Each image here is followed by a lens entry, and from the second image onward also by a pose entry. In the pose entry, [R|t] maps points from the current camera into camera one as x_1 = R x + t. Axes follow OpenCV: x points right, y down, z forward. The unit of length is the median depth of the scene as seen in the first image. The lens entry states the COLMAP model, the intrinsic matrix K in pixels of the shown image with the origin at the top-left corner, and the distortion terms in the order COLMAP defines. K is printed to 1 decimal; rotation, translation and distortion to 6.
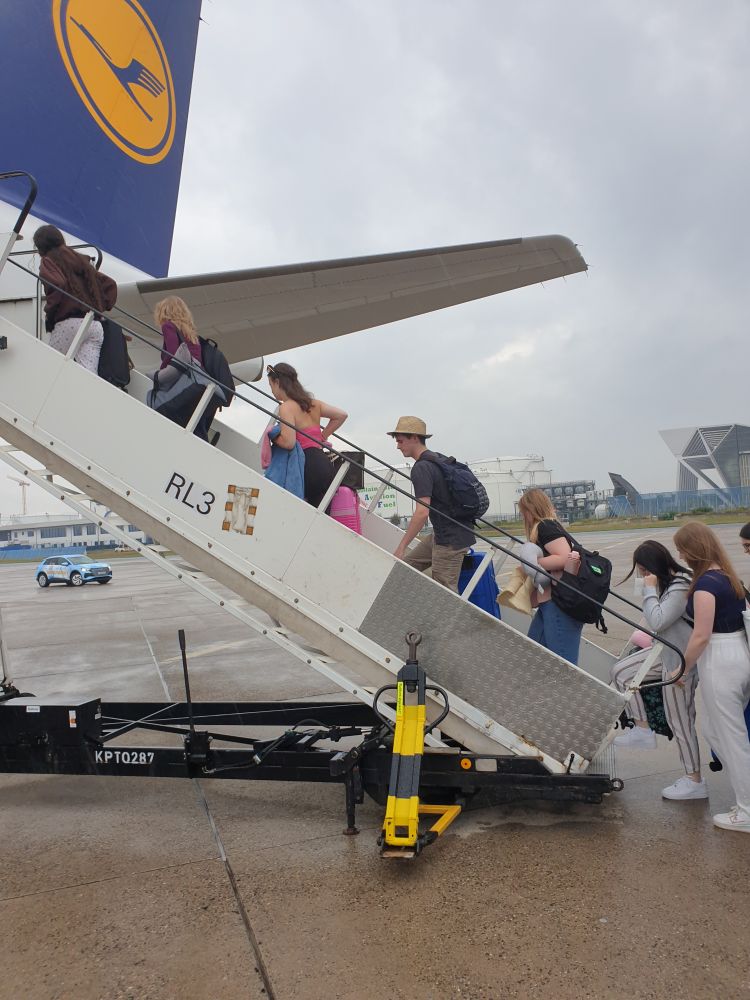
lens RADIAL K [[759.1, 0, 375.0], [0, 759.1, 500.0], [0, 0, 1]] dist [0.005087, 0.015148]
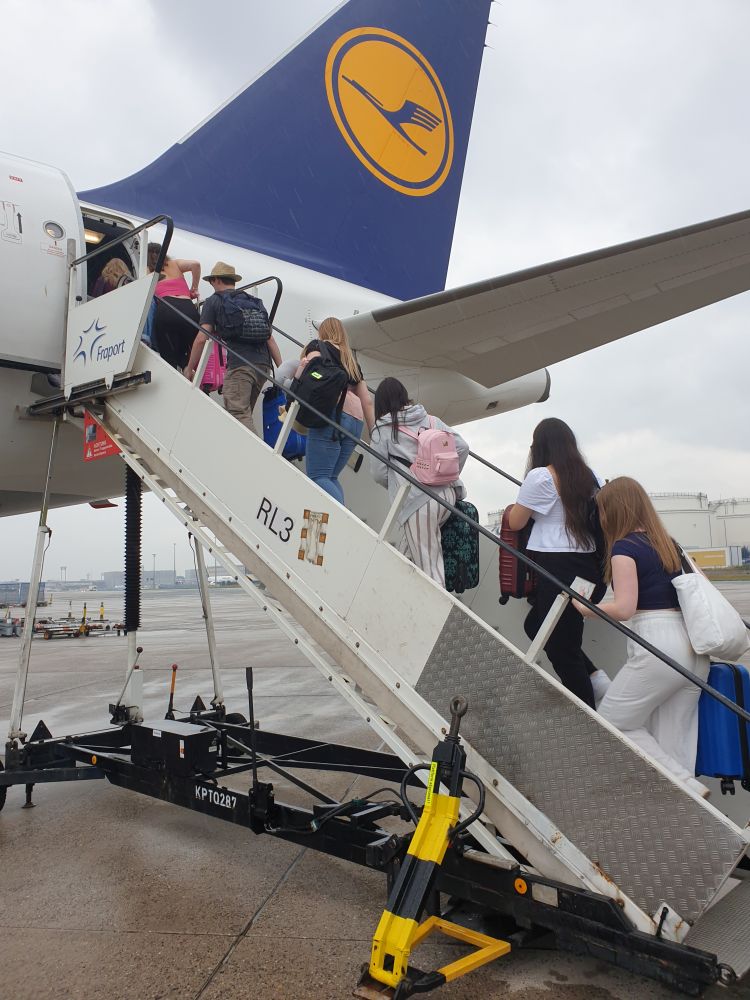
lens RADIAL K [[759.1, 0, 375.0], [0, 759.1, 500.0], [0, 0, 1]] dist [0.005087, 0.015148]
pose [[0.888795, -0.016985, -0.457991, 0.298219], [-0.000836, 0.999251, -0.038680, 0.003695], [0.458305, 0.034762, 0.888115, 0.241216]]
